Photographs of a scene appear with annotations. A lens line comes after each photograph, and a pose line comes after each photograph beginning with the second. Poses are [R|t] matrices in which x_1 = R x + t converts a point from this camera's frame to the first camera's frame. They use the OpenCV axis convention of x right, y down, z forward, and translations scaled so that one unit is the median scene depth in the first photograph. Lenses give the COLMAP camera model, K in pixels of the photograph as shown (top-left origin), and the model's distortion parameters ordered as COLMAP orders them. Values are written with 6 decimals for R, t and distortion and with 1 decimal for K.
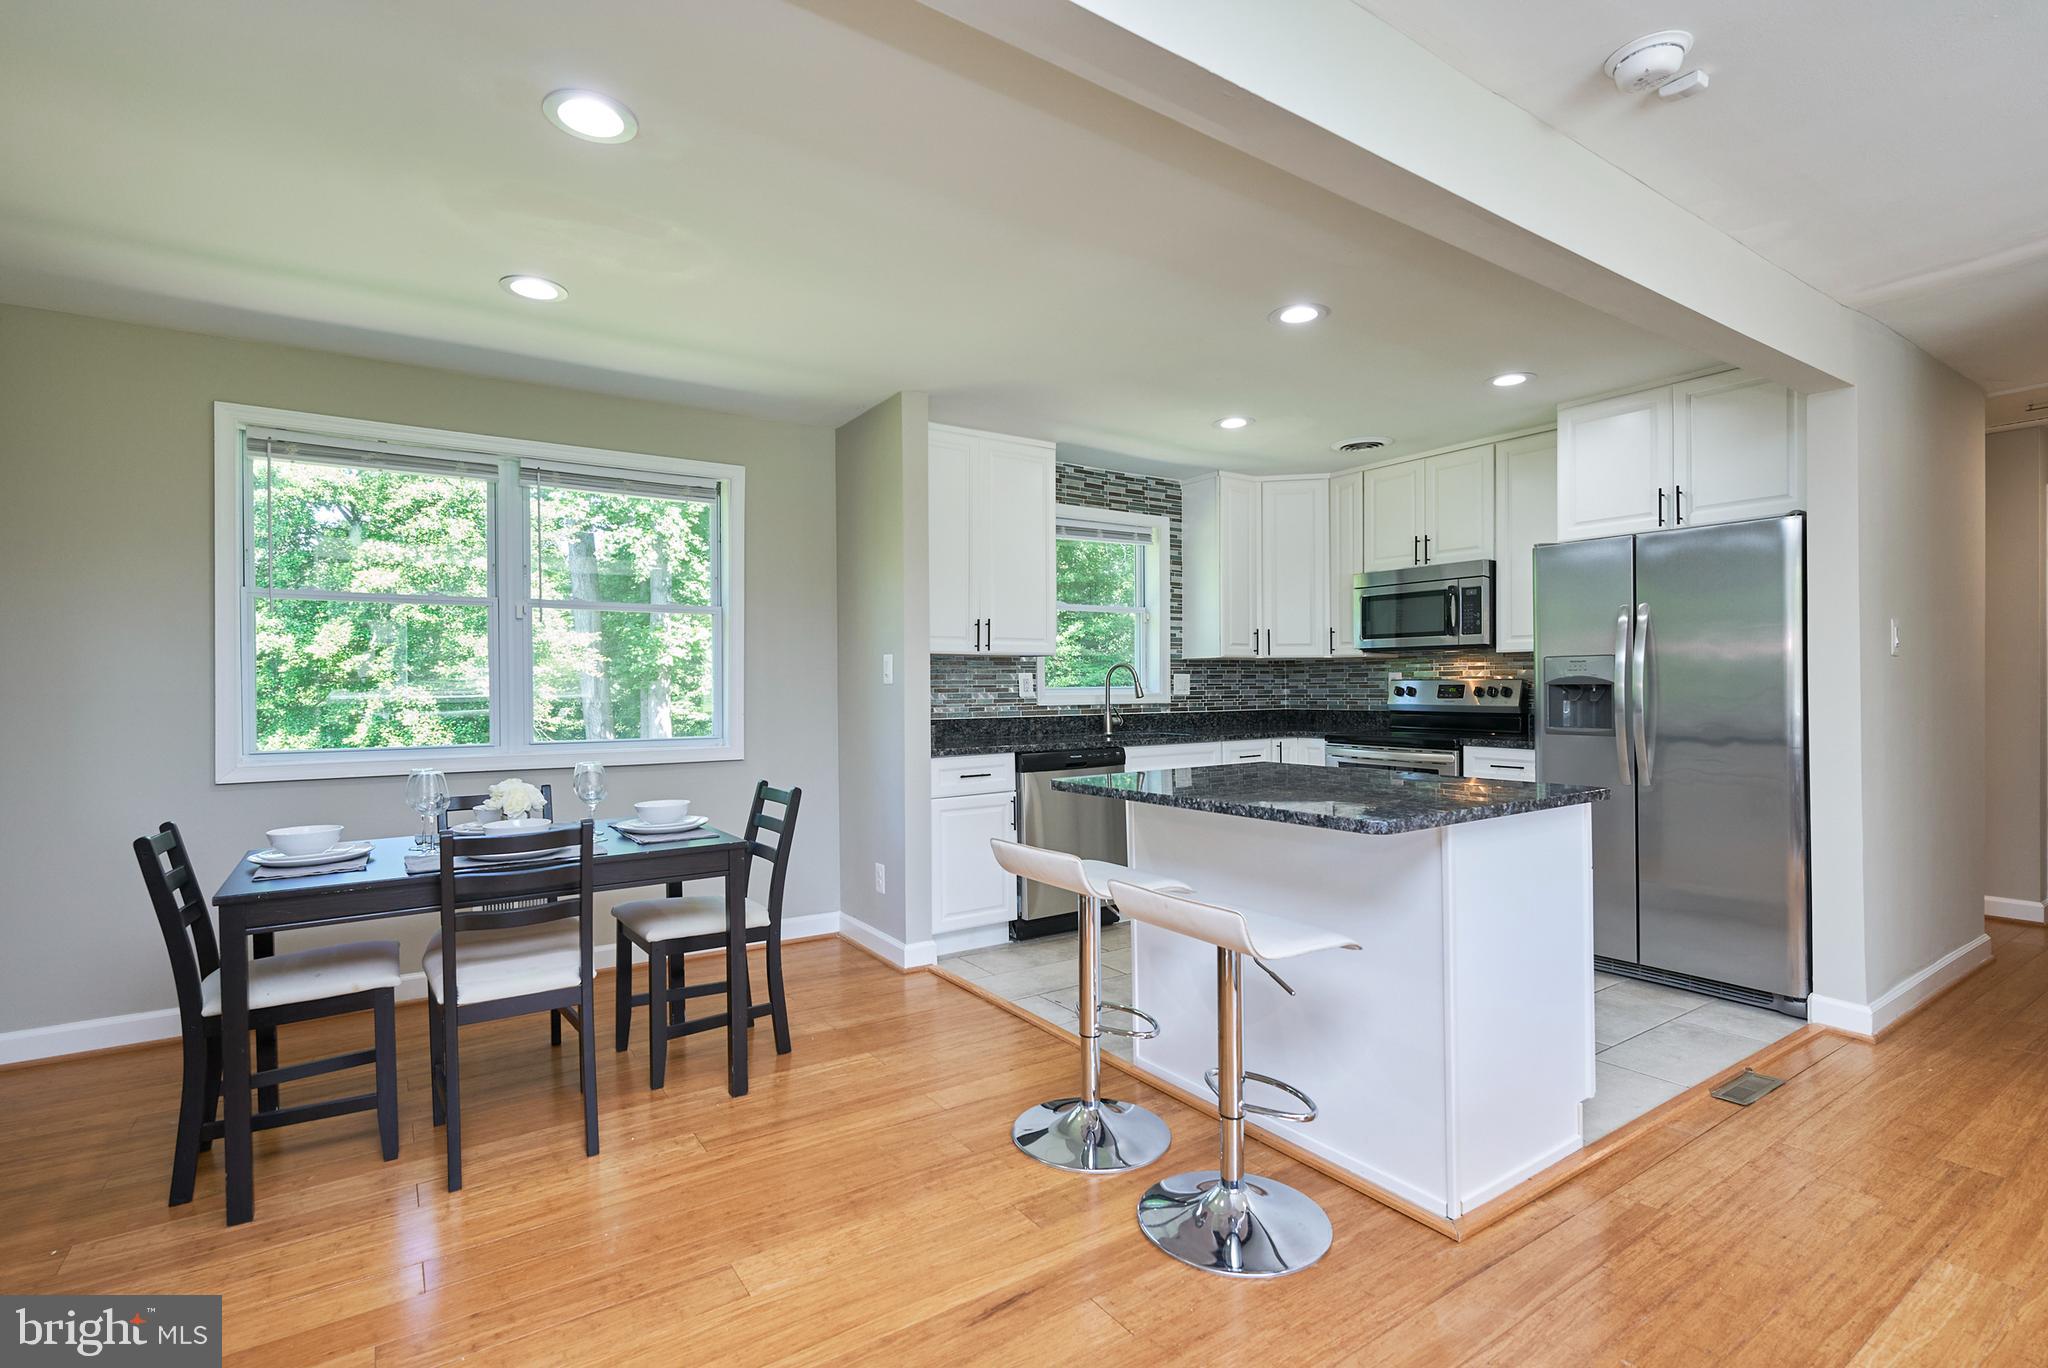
lens RADIAL K [[953.9, 0, 1003.6], [0, 953.9, 701.3], [0, 0, 1]] dist [-0.004552, 0.001432]
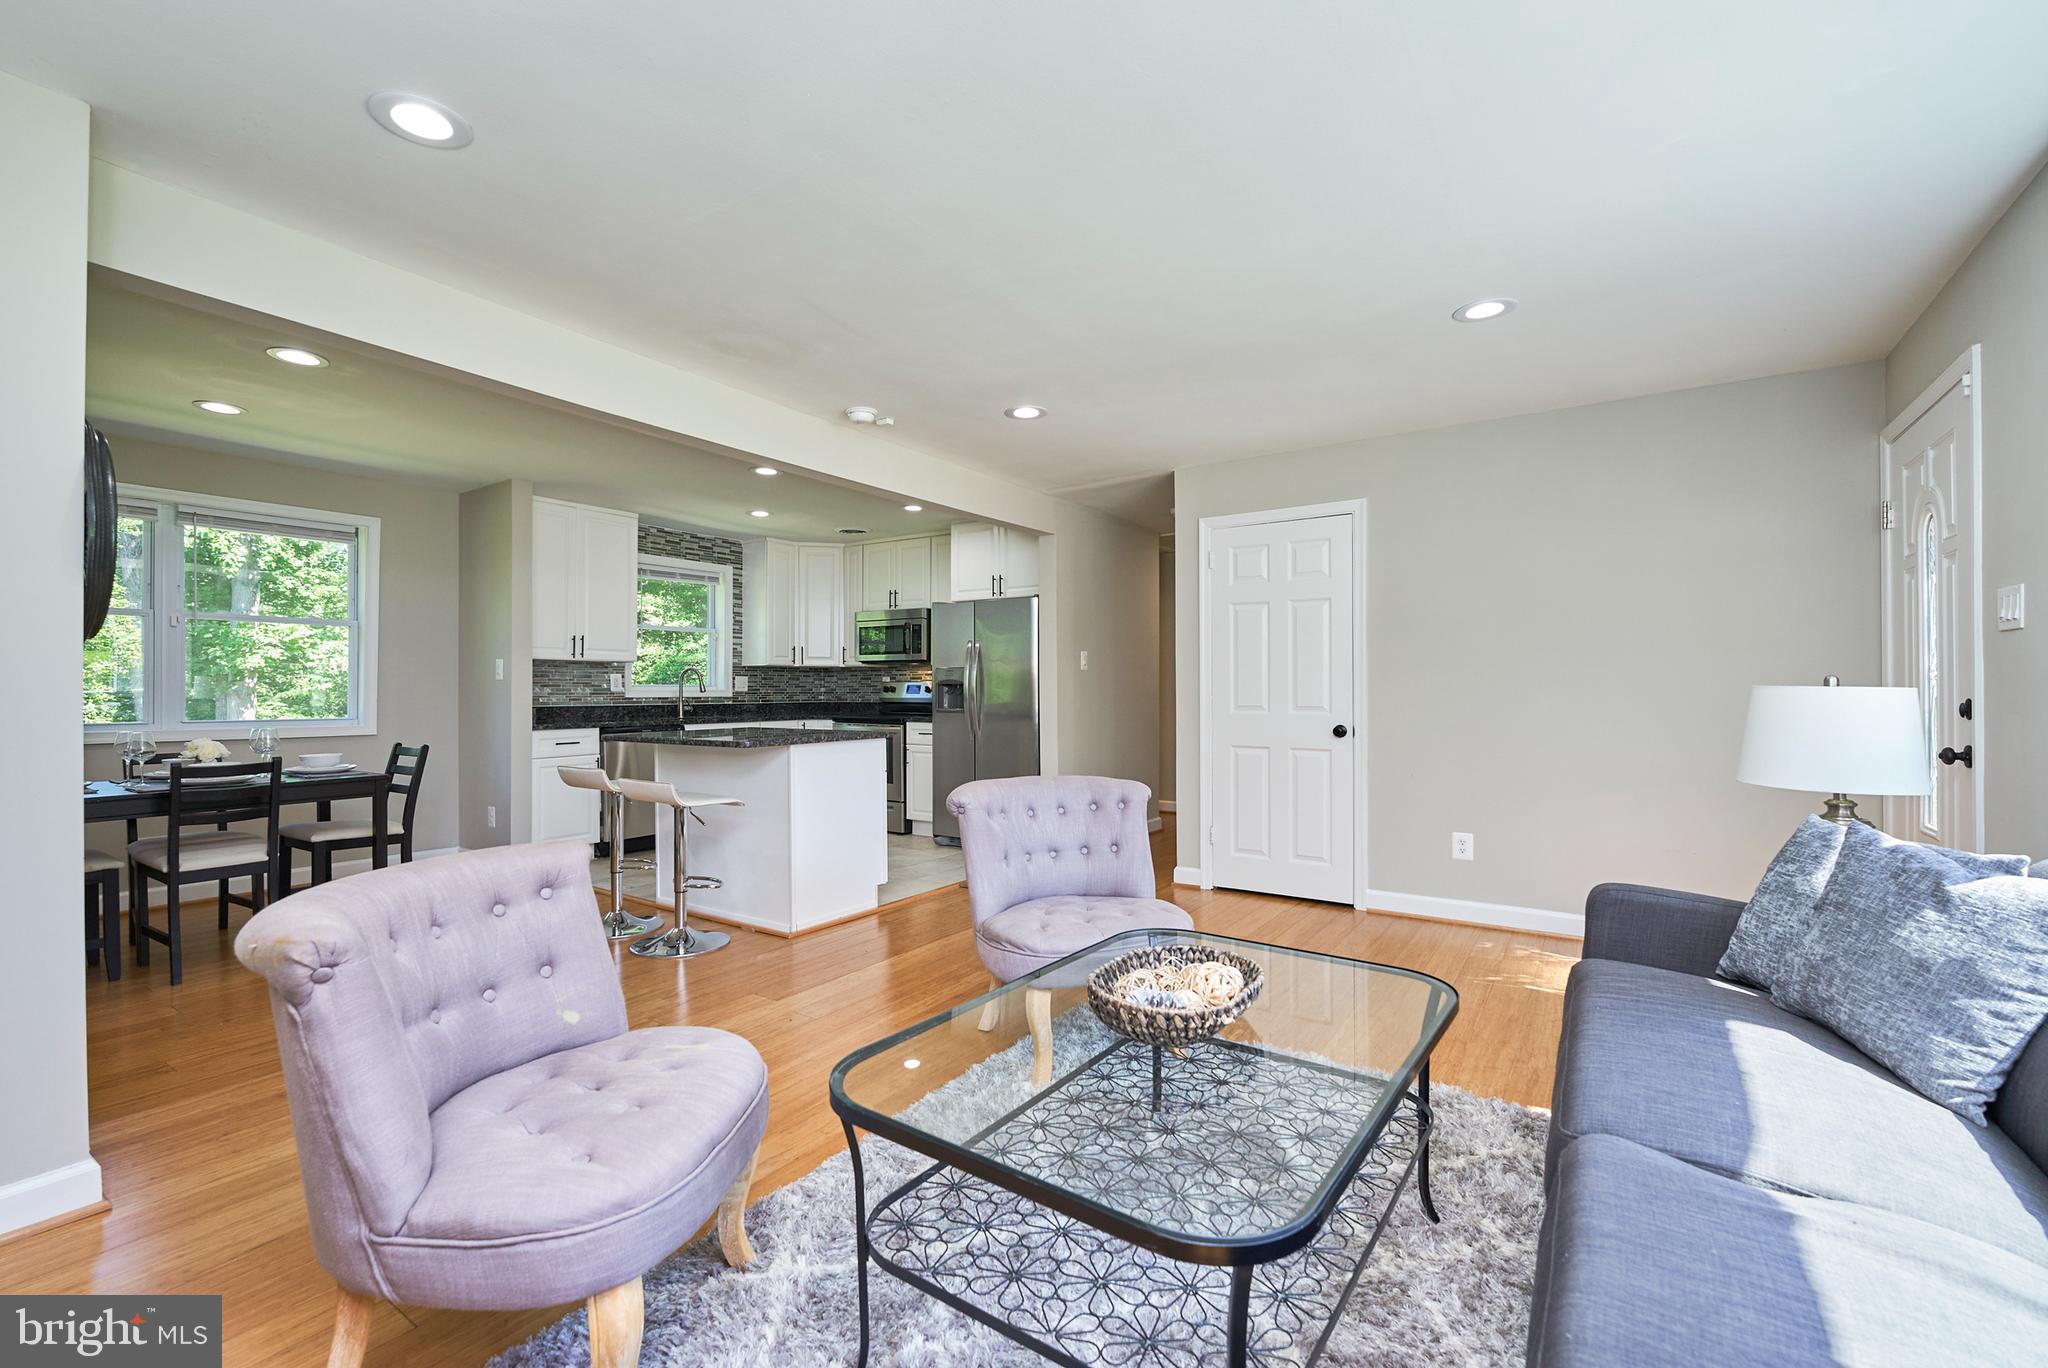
lens RADIAL K [[903.0, 0, 1035.3], [0, 903.0, 693.5], [0, 0, 1]] dist [0.000225, -0.000049]
pose [[0.923975, 0.006193, 0.382403, 0.087322], [-0.000305, 0.999880, -0.015458, 0.019670], [-0.382453, 0.014166, 0.923866, -0.469505]]
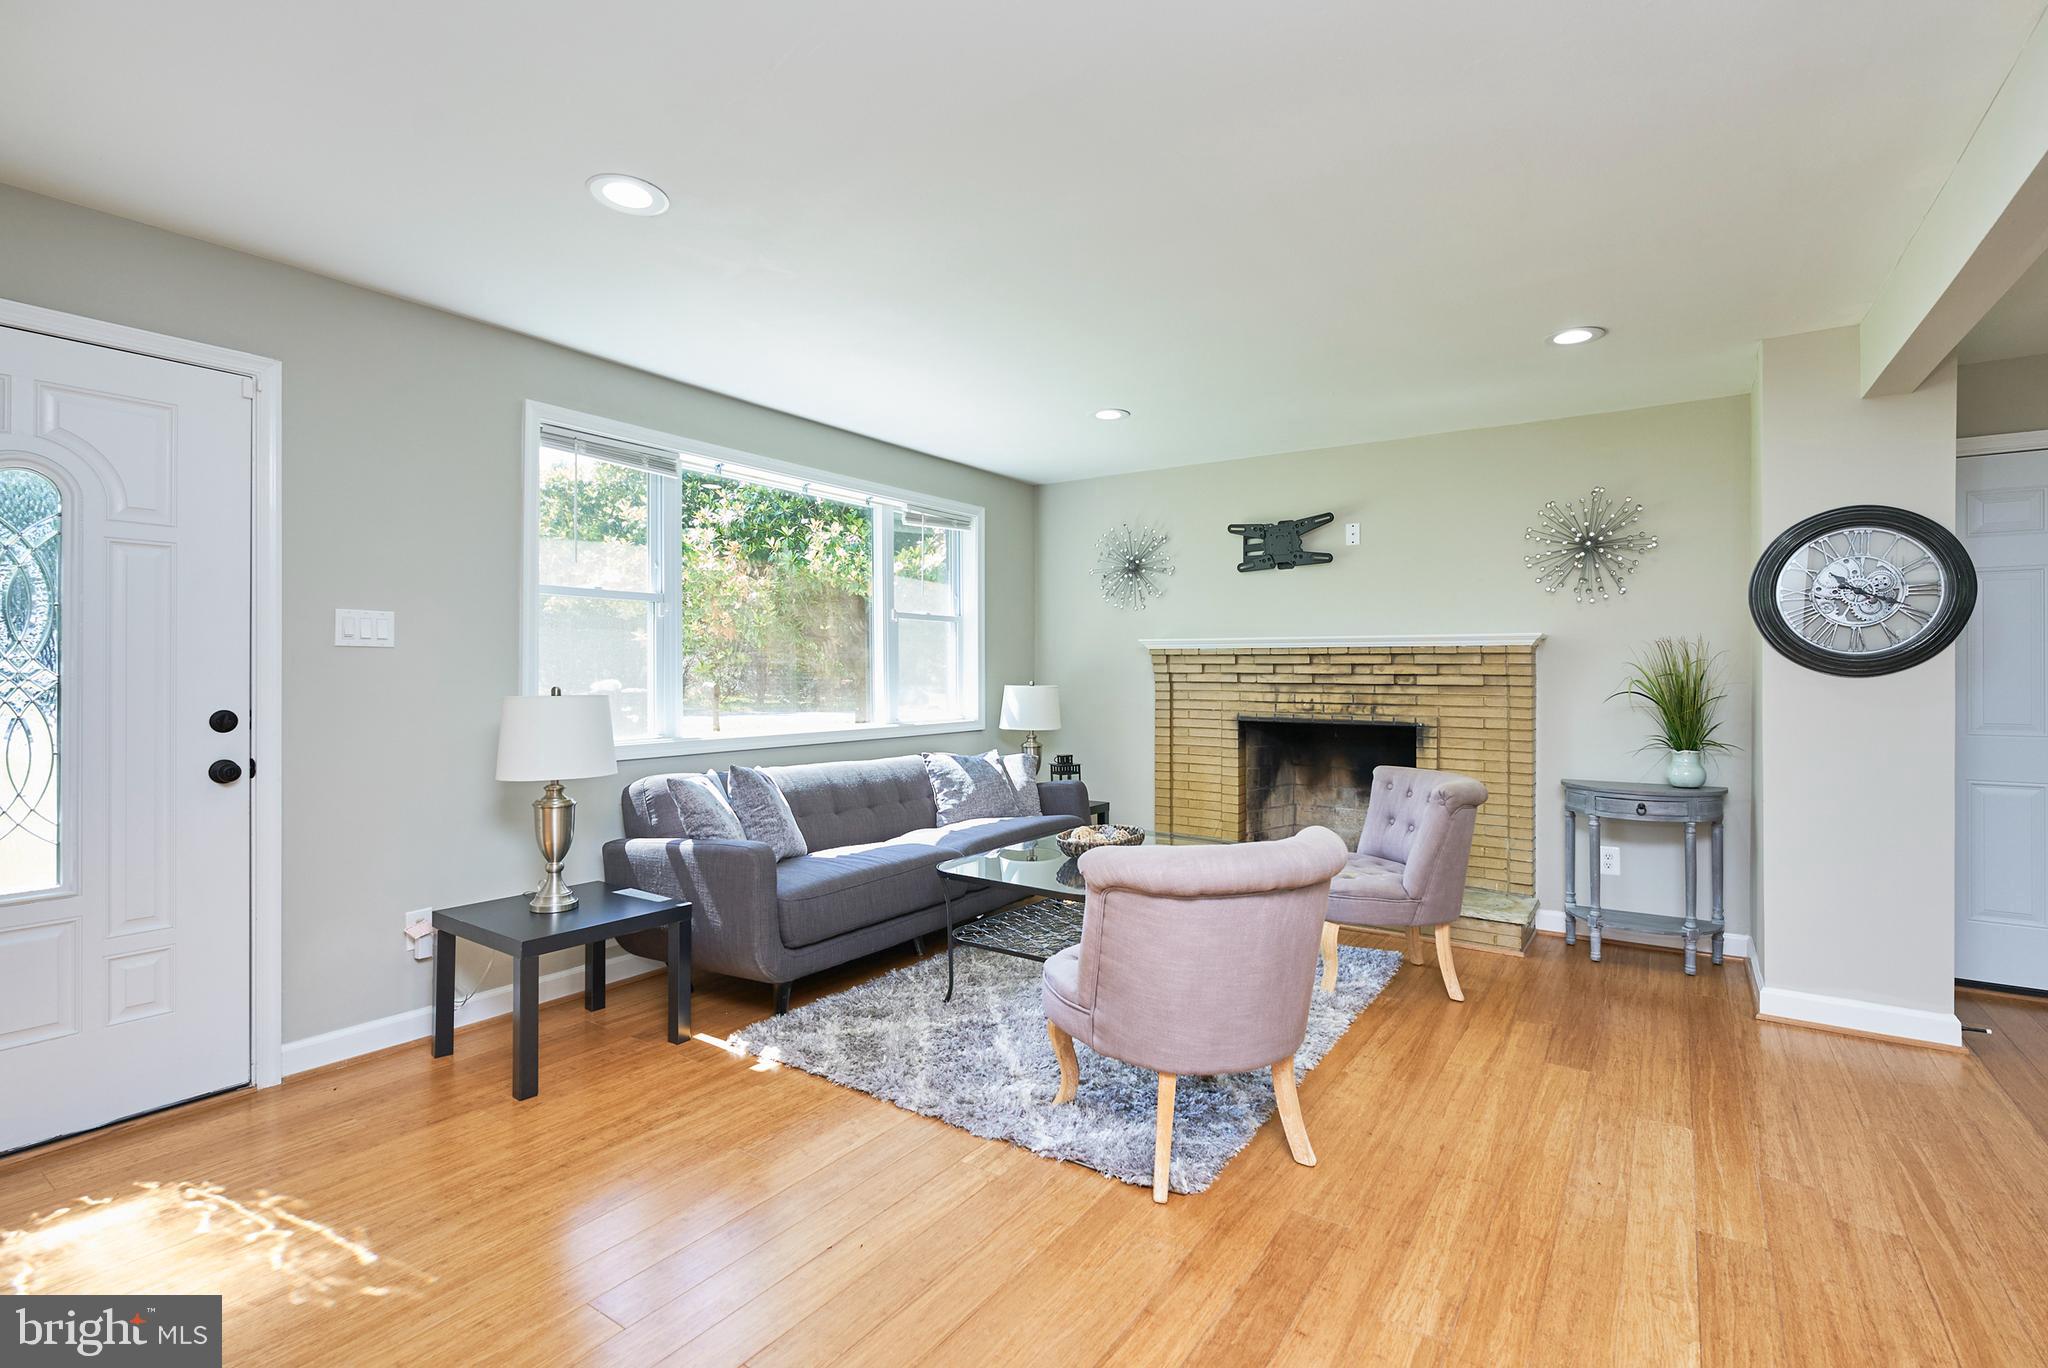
lens RADIAL K [[953.9, 0, 1018.2], [0, 953.9, 669.2], [0, 0, 1]] dist [-0.004552, 0.001432]
pose [[-0.929851, 0.004765, -0.367906, 0.595416], [-0.001997, 0.999836, 0.017996, -0.019627], [0.367932, 0.017469, -0.929689, 0.489620]]
